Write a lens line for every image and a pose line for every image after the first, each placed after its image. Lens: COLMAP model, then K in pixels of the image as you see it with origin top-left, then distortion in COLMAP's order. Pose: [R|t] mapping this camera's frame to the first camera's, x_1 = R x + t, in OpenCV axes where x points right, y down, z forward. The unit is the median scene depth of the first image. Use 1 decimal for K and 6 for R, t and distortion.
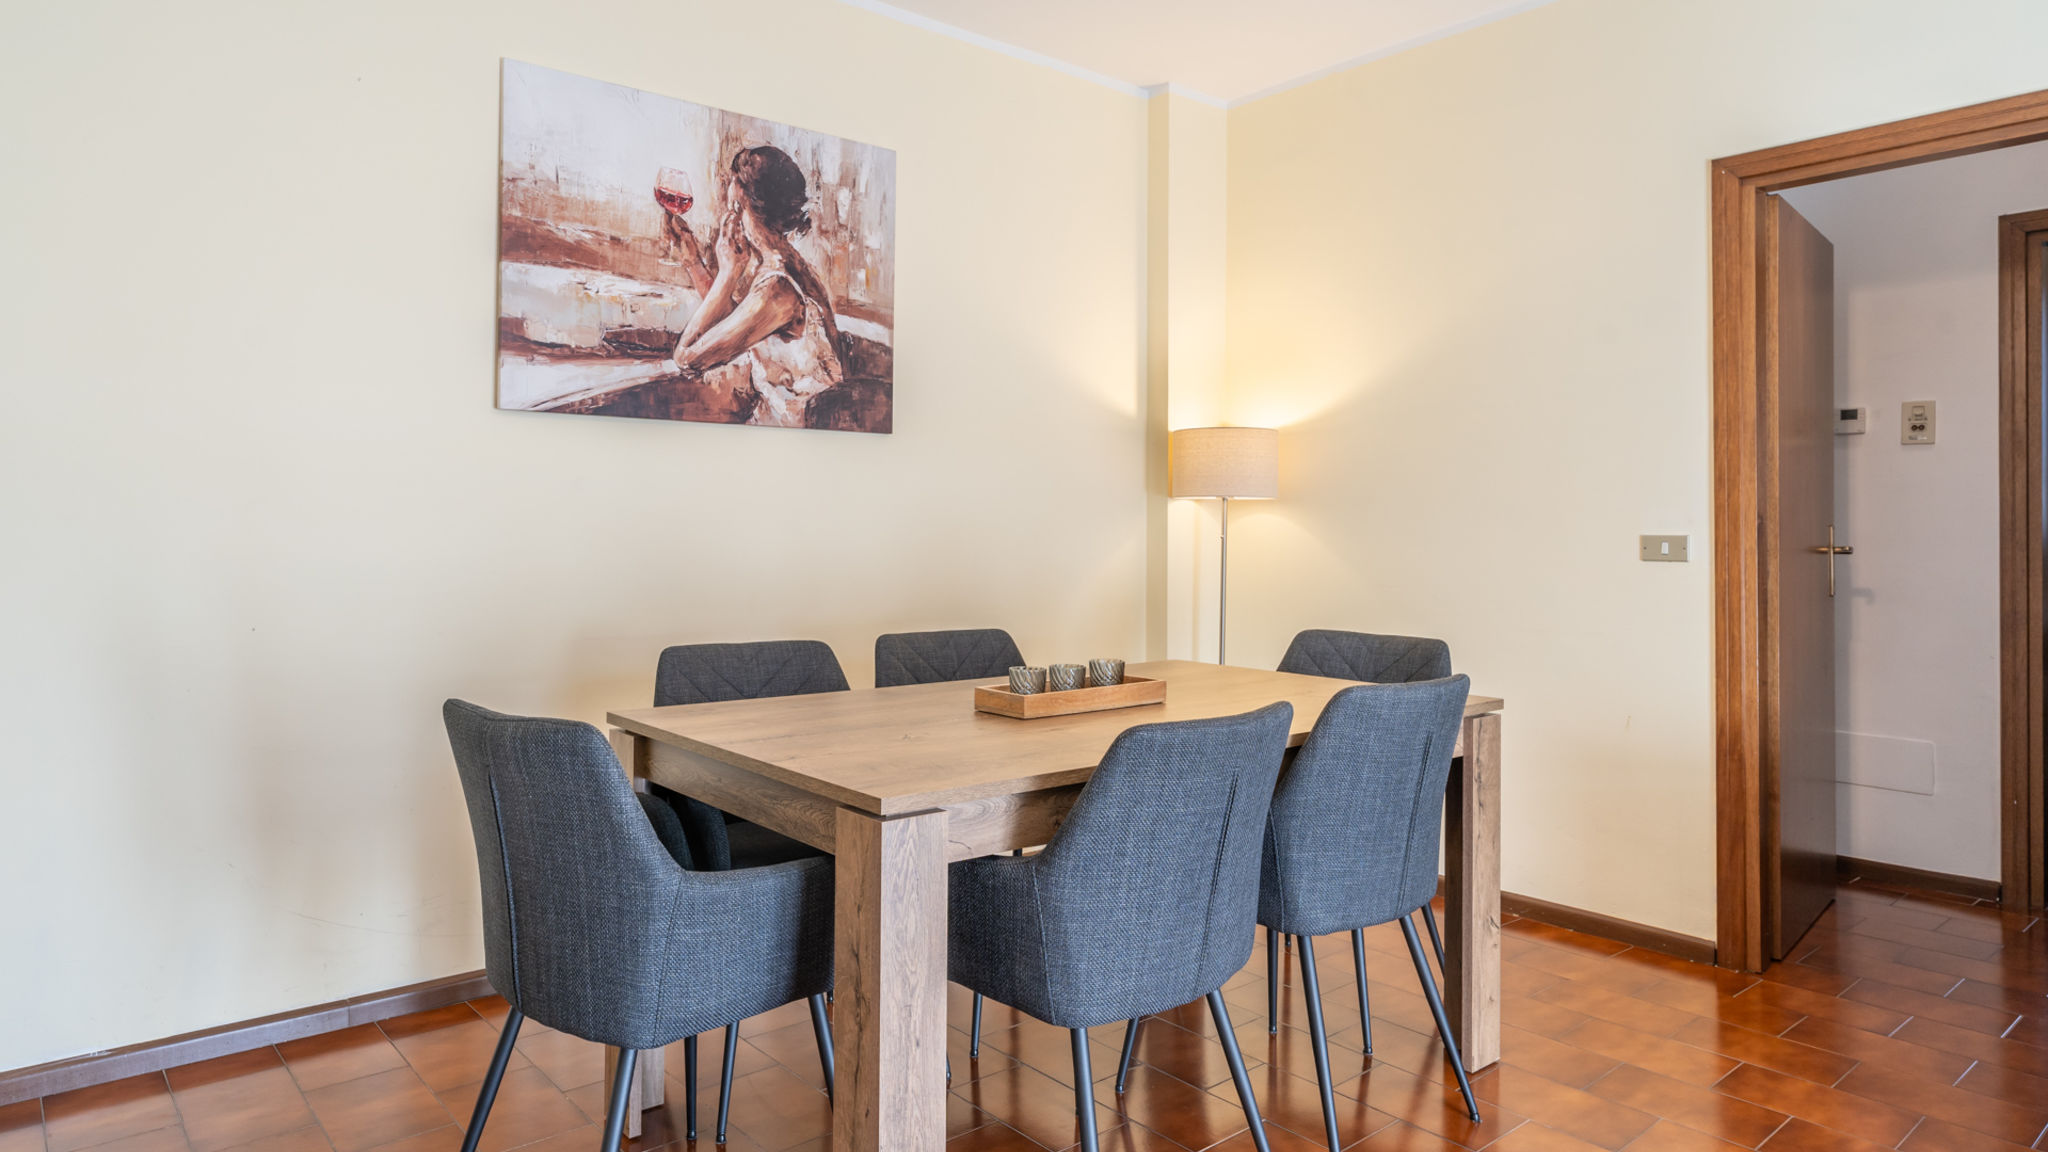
lens RADIAL K [[1241.5, 0, 1021.6], [0, 1241.5, 507.7], [0, 0, 1]] dist [-0.003220, 0.000174]
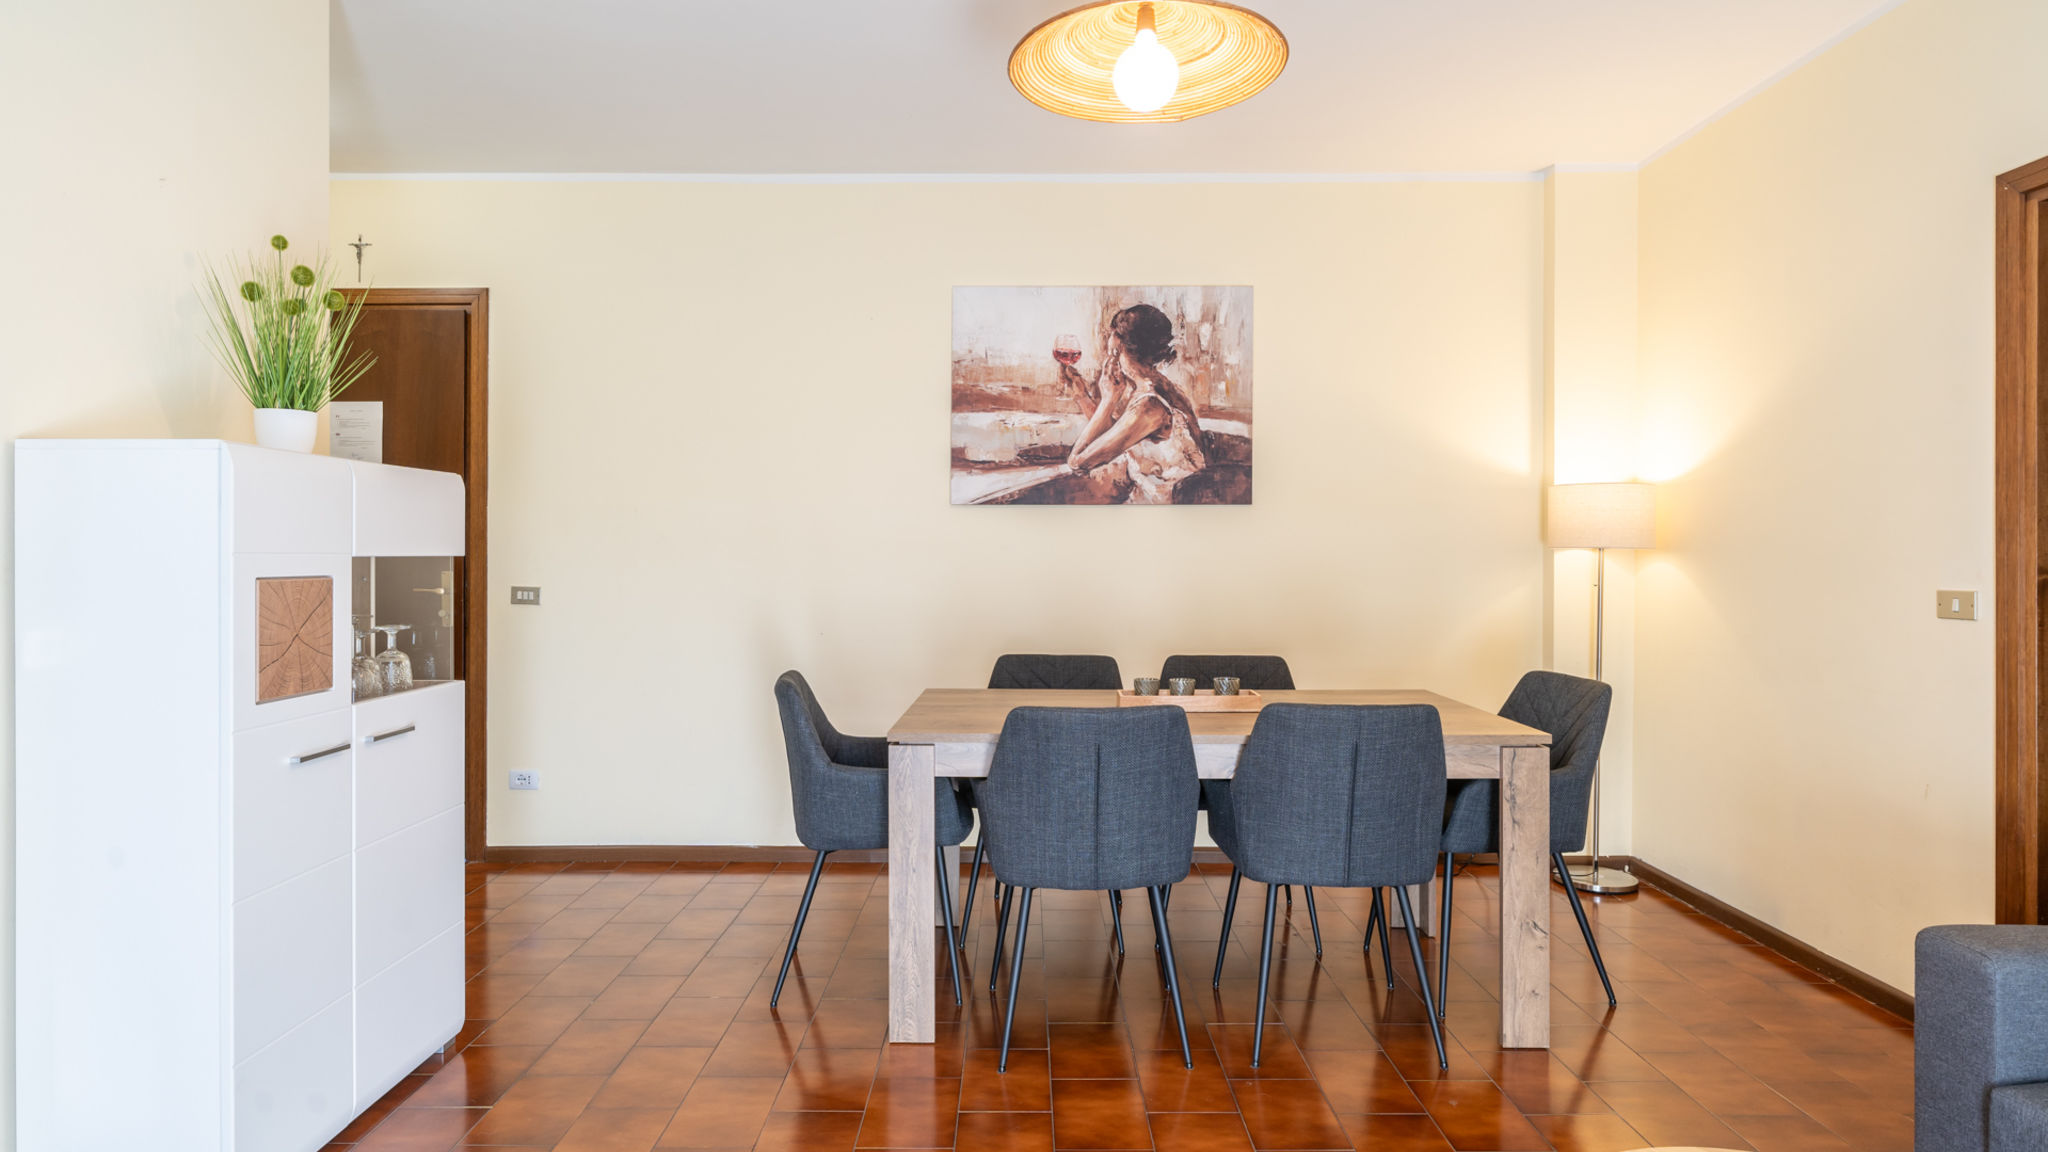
lens RADIAL K [[1140.5, 0, 1027.1], [0, 1140.5, 560.0], [0, 0, 1]] dist [-0.001298, -0.000019]
pose [[0.779480, -0.003449, -0.626418, 0.511717], [0.012005, 0.999883, 0.009433, -0.017101], [0.626313, -0.014874, 0.779430, -0.089431]]
